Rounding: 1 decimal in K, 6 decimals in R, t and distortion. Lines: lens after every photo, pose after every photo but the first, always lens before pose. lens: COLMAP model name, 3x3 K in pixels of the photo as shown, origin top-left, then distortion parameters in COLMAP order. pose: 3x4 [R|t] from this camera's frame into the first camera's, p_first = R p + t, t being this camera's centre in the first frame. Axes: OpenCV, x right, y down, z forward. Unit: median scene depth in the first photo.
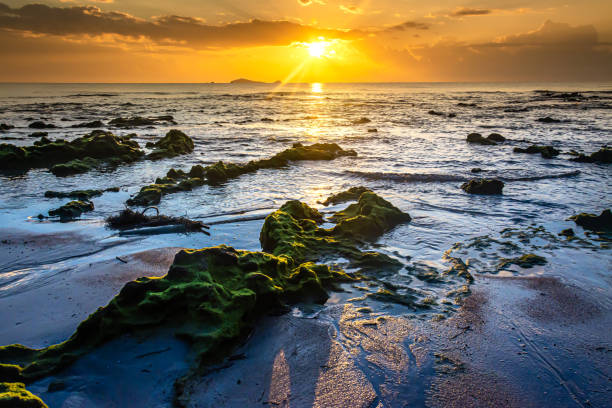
lens RADIAL K [[511.3, 0, 294.2], [0, 511.3, 204.4], [0, 0, 1]] dist [0.012262, 0.006041]
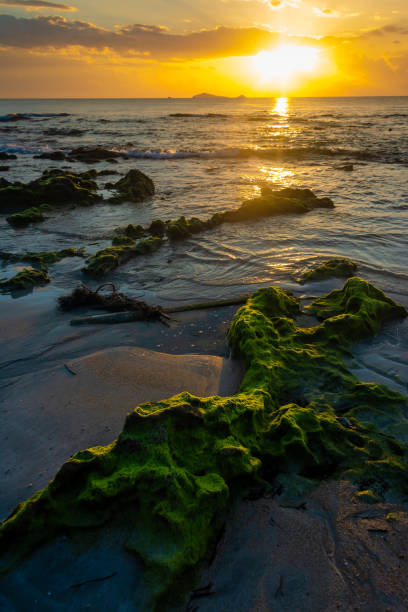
lens RADIAL K [[474.1, 0, 184.1], [0, 474.1, 306.2], [0, 0, 1]] dist [0.002955, -0.001880]
pose [[0.990740, 0.054719, -0.124257, -0.035684], [-0.029636, 0.980279, 0.195383, -0.118211], [0.132497, -0.189892, 0.972824, 0.190919]]
